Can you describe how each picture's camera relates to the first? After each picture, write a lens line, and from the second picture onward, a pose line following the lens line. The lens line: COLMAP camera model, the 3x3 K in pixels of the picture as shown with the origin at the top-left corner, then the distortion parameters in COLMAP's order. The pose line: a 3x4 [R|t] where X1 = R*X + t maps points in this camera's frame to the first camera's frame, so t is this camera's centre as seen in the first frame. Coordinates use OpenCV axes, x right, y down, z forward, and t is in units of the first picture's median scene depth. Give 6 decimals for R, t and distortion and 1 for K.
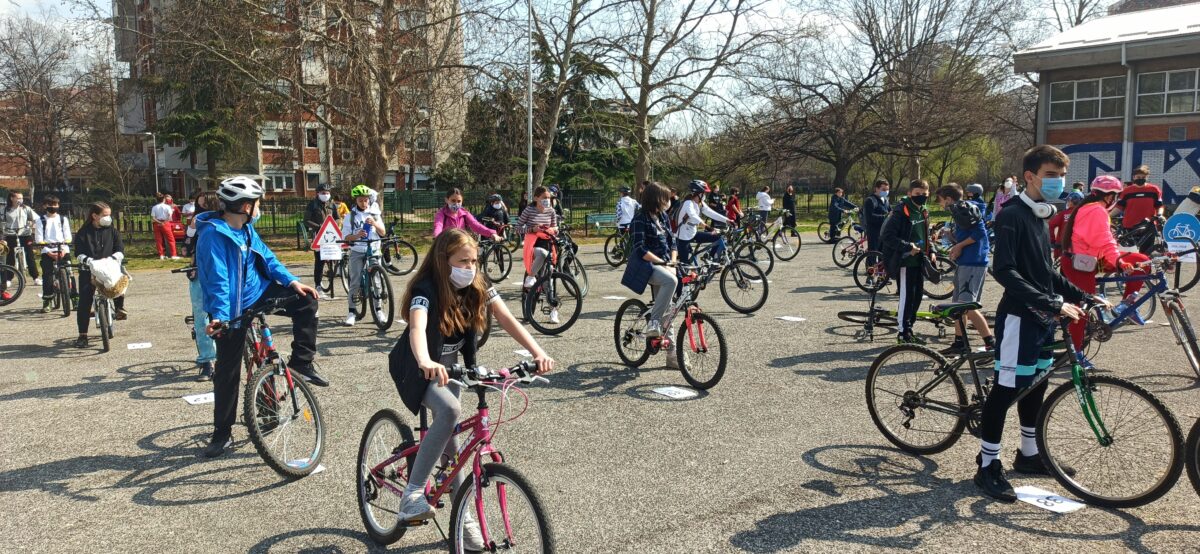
lens RADIAL K [[868.8, 0, 602.4], [0, 868.8, 281.9], [0, 0, 1]] dist [0.055243, -0.059025]
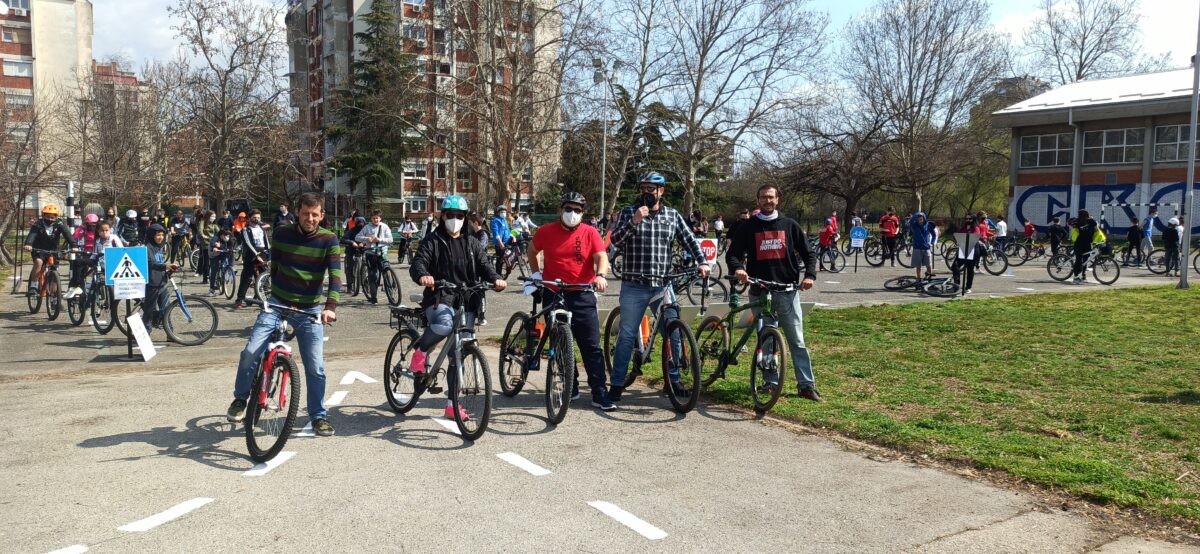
lens RADIAL K [[868.8, 0, 602.4], [0, 868.8, 281.9], [0, 0, 1]] dist [0.055243, -0.059025]
pose [[0.994586, 0.025248, -0.100800, 0.045564], [-0.028238, 0.999199, -0.028351, 0.036120], [0.100004, 0.031044, 0.994503, -0.321314]]
